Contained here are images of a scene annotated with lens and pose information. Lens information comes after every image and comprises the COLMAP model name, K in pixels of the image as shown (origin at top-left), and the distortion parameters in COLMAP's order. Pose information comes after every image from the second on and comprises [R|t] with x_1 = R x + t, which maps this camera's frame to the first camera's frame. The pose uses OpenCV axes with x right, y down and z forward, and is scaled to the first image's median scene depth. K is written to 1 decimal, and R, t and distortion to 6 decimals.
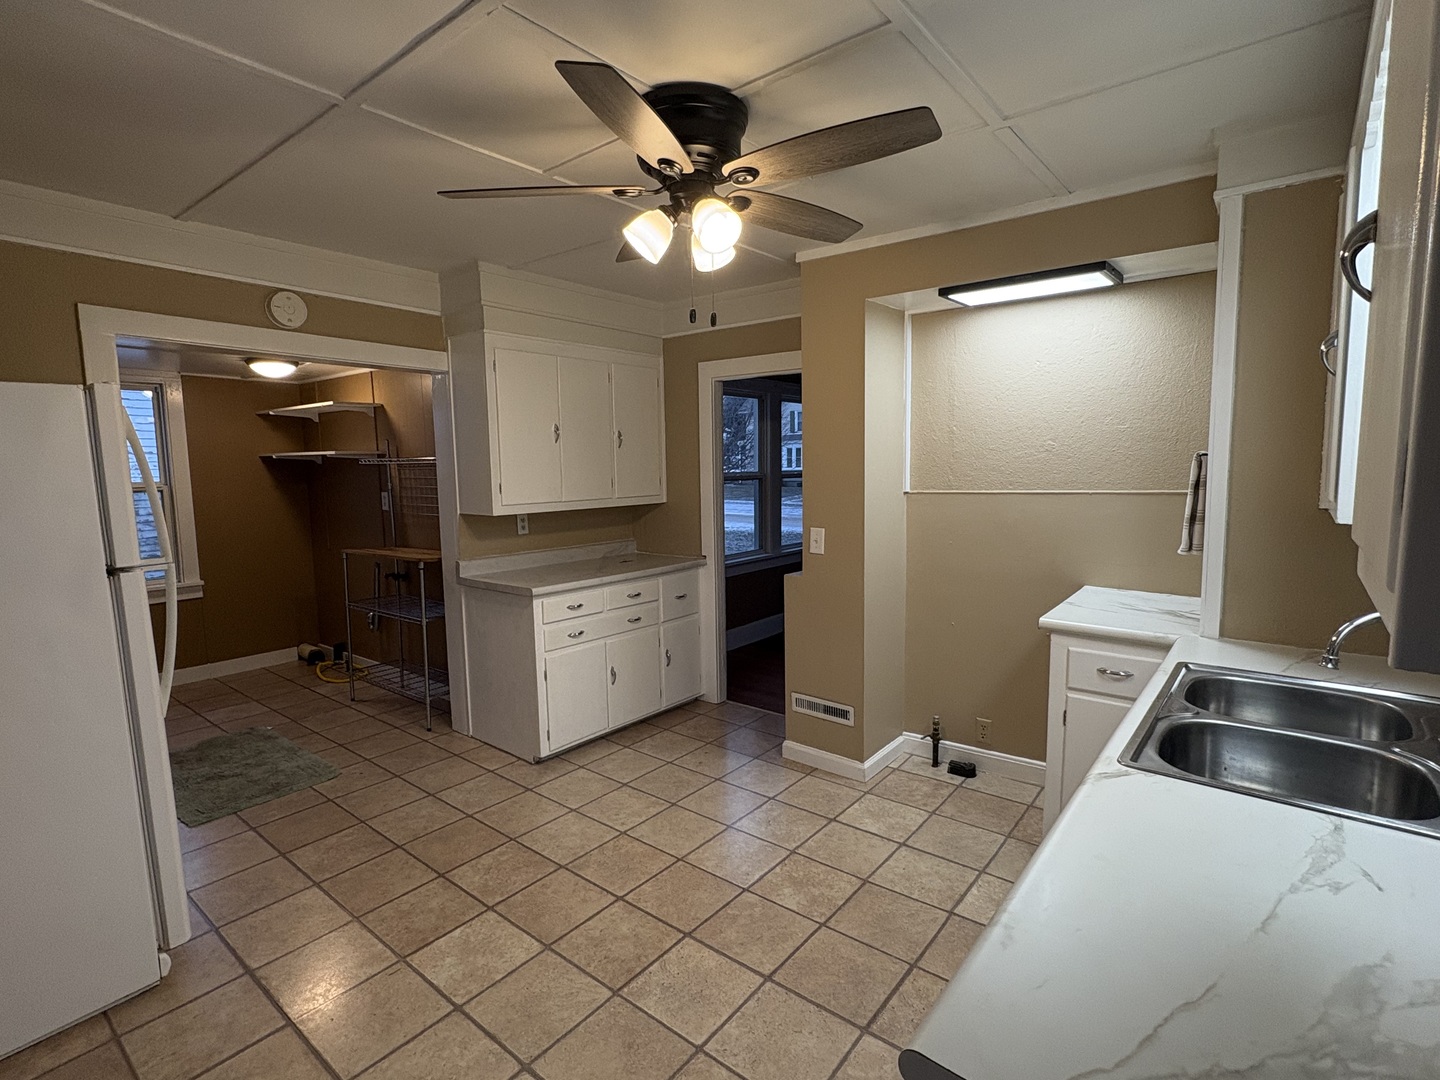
lens RADIAL K [[705.8, 0, 714.4], [0, 705.8, 541.9], [0, 0, 1]] dist [-0.000838, 0.000285]
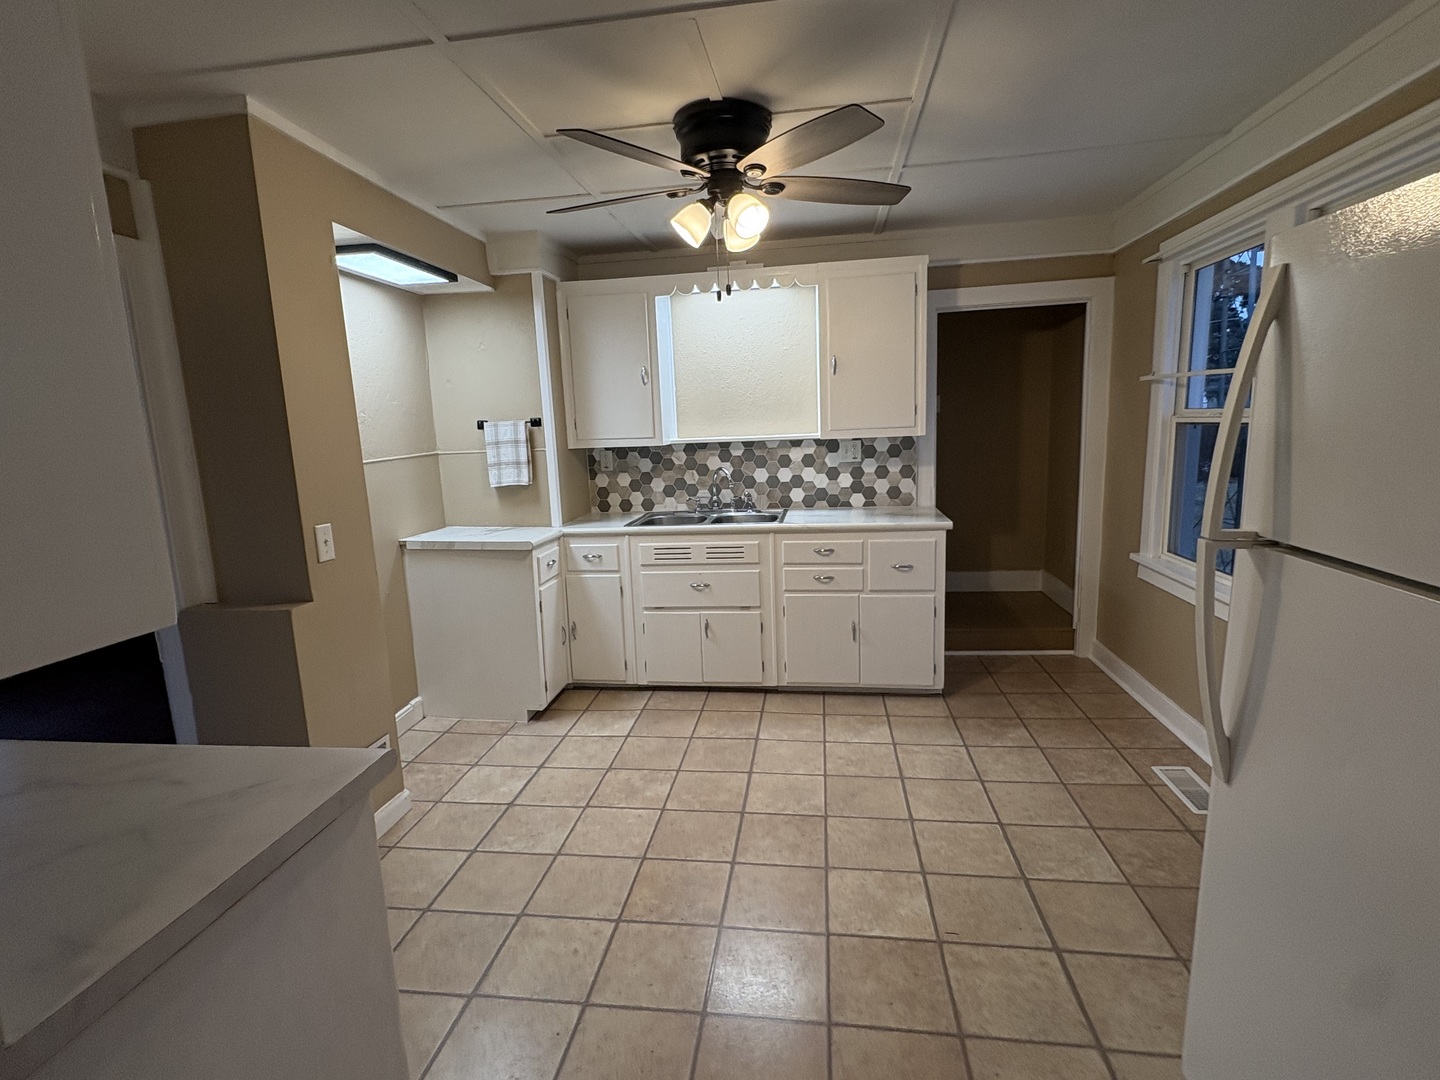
lens RADIAL K [[705.8, 0, 714.4], [0, 705.8, 541.9], [0, 0, 1]] dist [-0.000838, 0.000285]
pose [[-0.509096, -0.109059, 0.853773, -0.649134], [0.145054, 0.966881, 0.210001, -0.093093], [-0.848399, 0.230753, -0.476416, 0.996006]]
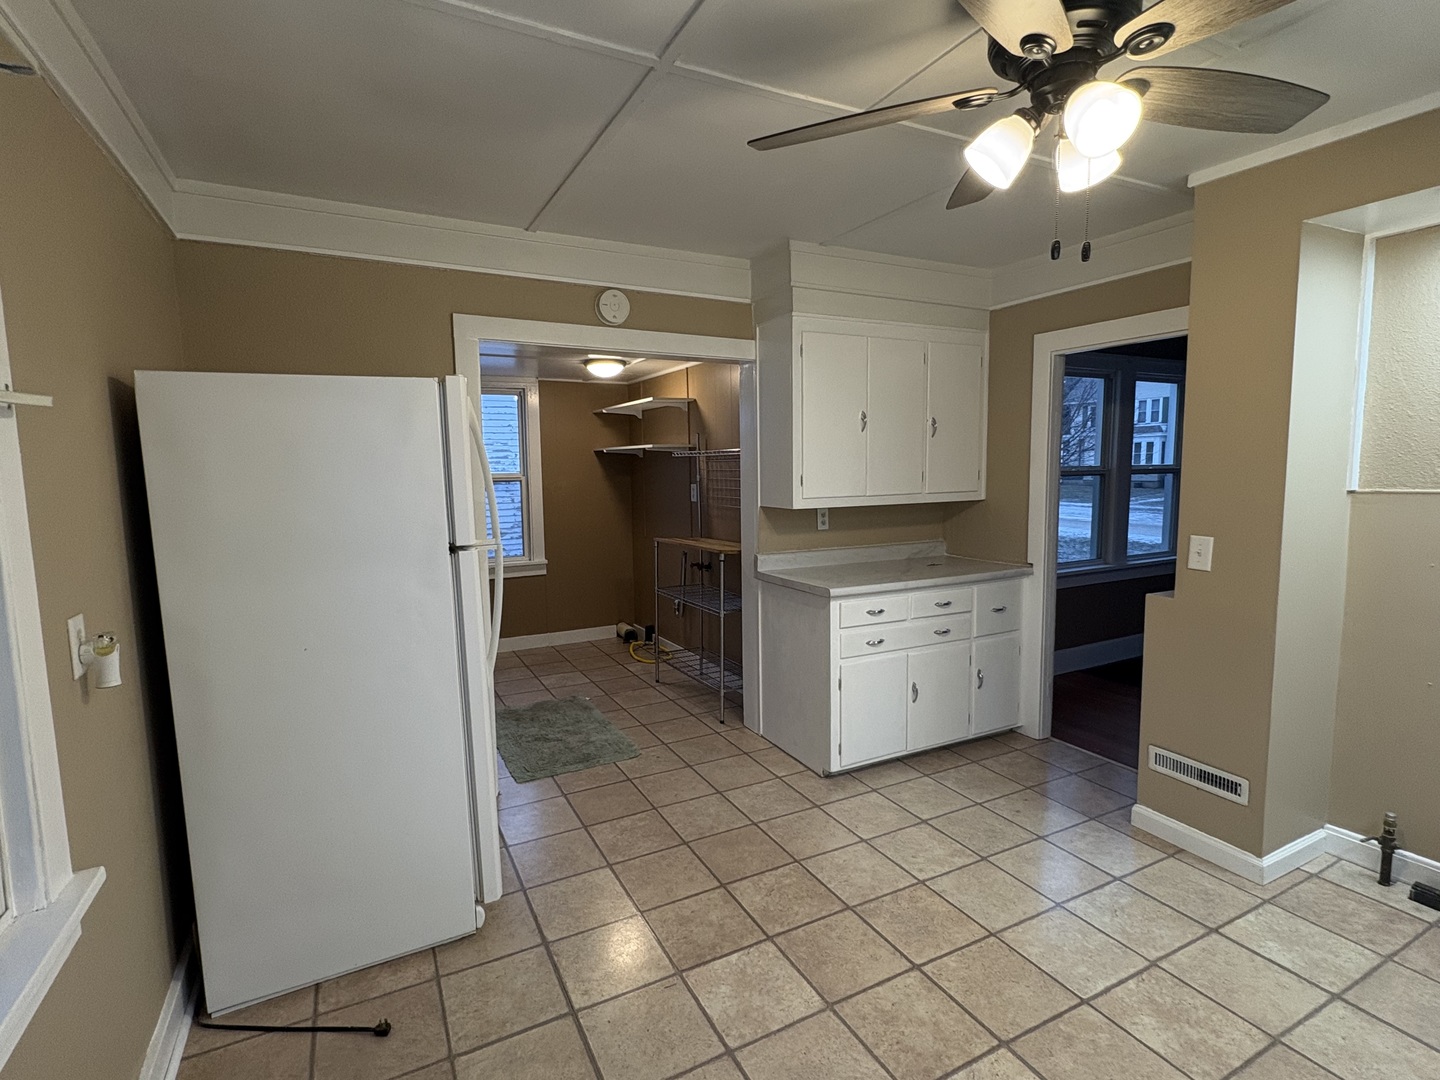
lens RADIAL K [[705.8, 0, 714.4], [0, 705.8, 541.9], [0, 0, 1]] dist [-0.000838, 0.000285]
pose [[0.914035, 0.044652, -0.403171, -0.027240], [-0.043349, 0.998984, 0.012362, -0.000049], [0.403313, 0.006178, 0.915041, 0.095007]]
